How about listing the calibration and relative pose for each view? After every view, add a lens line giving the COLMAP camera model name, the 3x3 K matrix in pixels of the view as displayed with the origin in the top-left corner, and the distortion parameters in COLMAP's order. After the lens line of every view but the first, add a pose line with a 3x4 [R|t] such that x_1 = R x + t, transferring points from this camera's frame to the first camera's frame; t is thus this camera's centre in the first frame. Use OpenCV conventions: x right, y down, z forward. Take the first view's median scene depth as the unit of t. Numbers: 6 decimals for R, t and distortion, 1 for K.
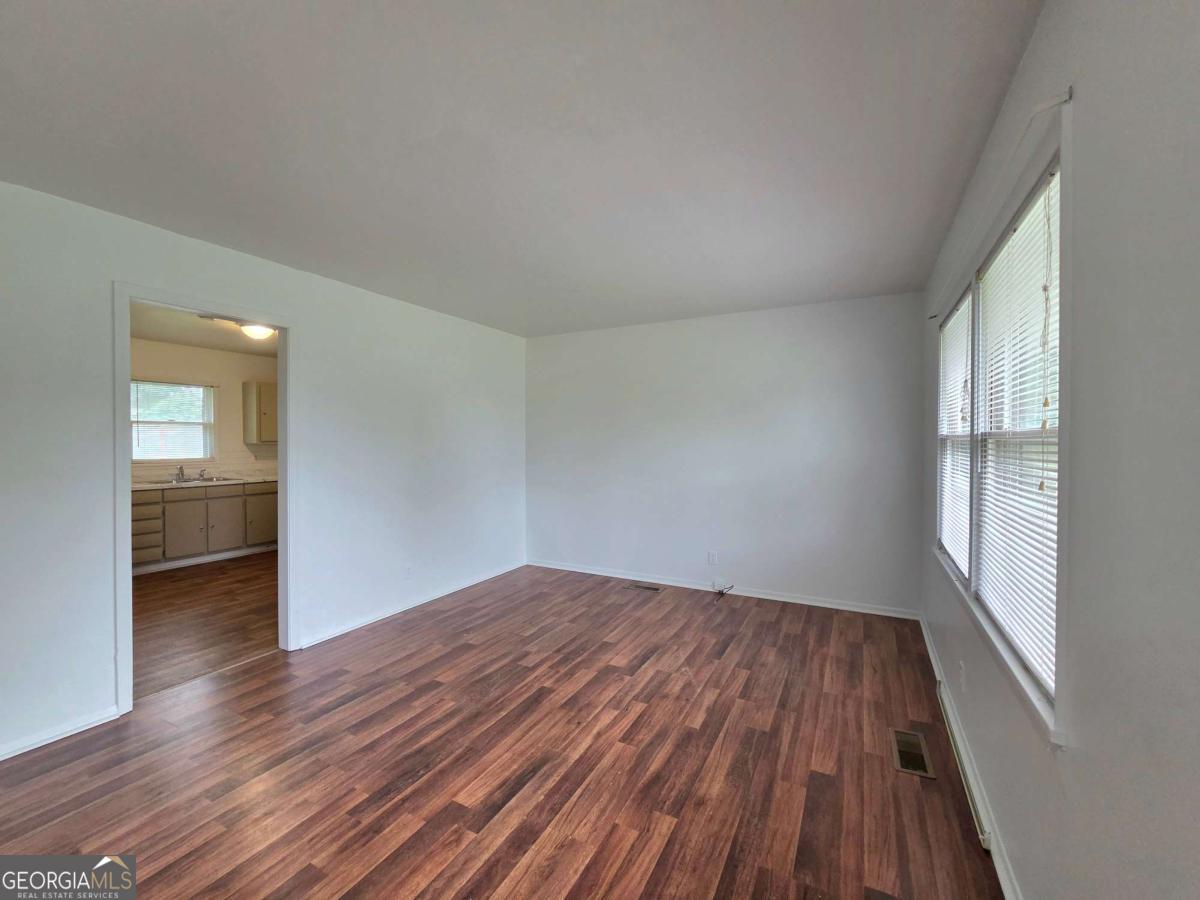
lens RADIAL K [[488.9, 0, 595.9], [0, 488.9, 446.2], [0, 0, 1]] dist [-0.001548, -0.000375]
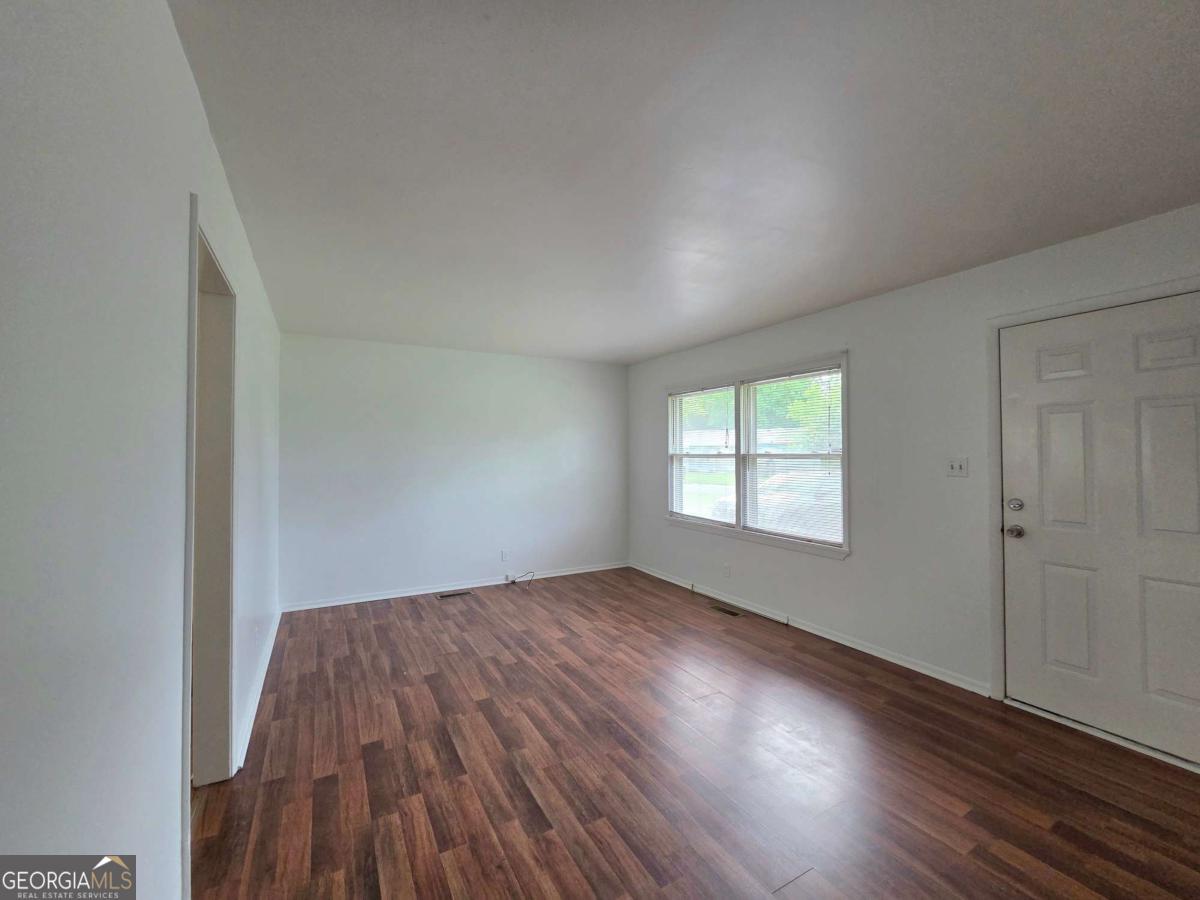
lens RADIAL K [[503.2, 0, 591.8], [0, 503.2, 450.1], [0, 0, 1]] dist [-0.002794, -0.000443]
pose [[0.545699, 0.005457, 0.837964, -1.138332], [0.012832, 0.999807, -0.014867, -0.006815], [-0.837883, 0.018865, 0.545523, 0.266656]]
